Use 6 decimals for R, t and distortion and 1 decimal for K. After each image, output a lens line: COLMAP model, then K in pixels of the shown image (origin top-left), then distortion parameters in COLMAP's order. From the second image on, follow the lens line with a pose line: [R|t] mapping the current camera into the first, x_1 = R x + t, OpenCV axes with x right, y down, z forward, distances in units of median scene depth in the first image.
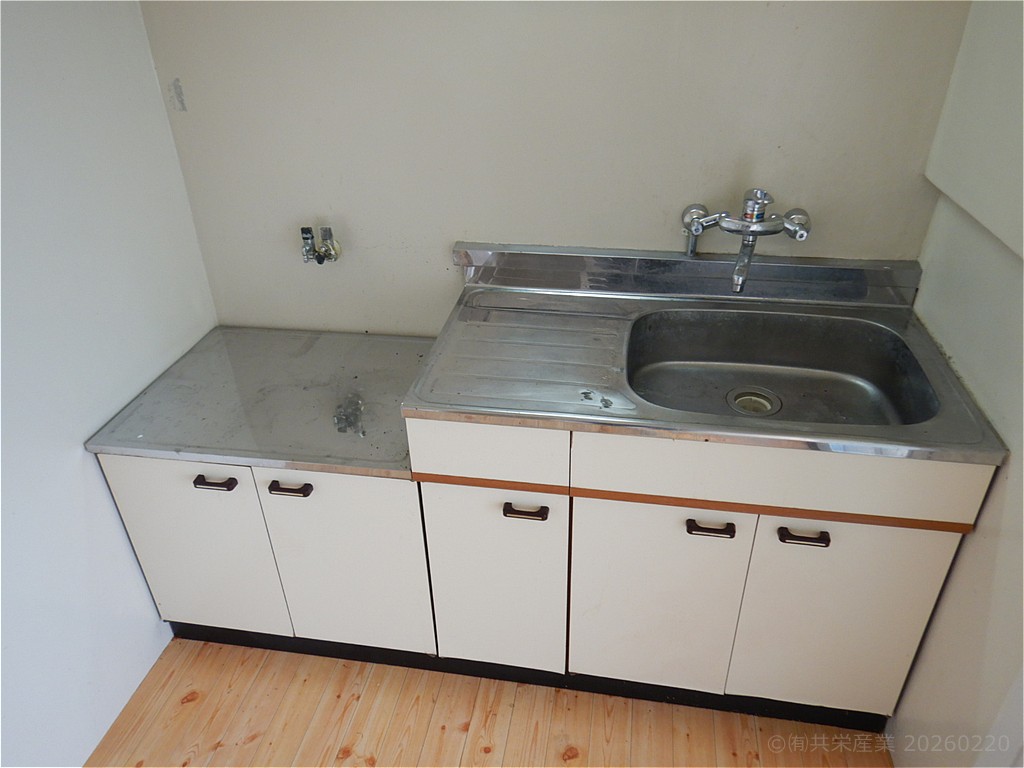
lens RADIAL K [[733.3, 0, 512.1], [0, 733.3, 381.4], [0, 0, 1]] dist [0.011416, -0.001206]
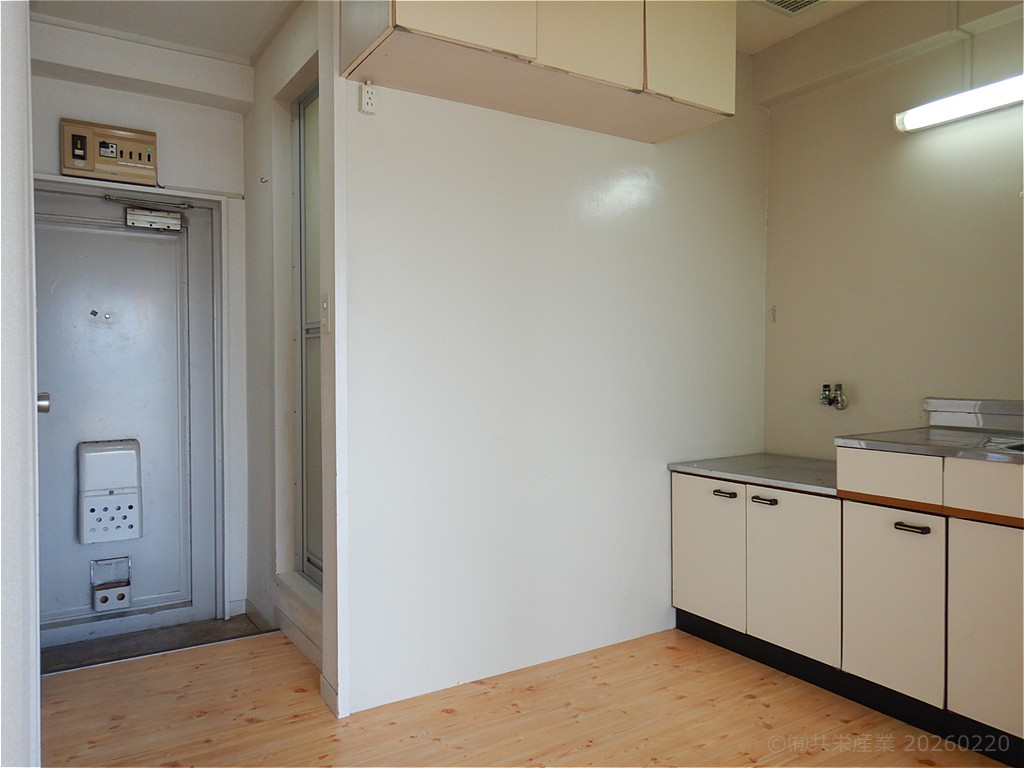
lens RADIAL K [[733.3, 0, 516.4], [0, 733.3, 384.6], [0, 0, 1]] dist [0.011416, -0.001206]
pose [[0.675793, 0.034885, -0.736266, 0.454990], [-0.386681, 0.867172, -0.313833, 0.573253], [0.627521, 0.496786, 0.599518, -0.389544]]
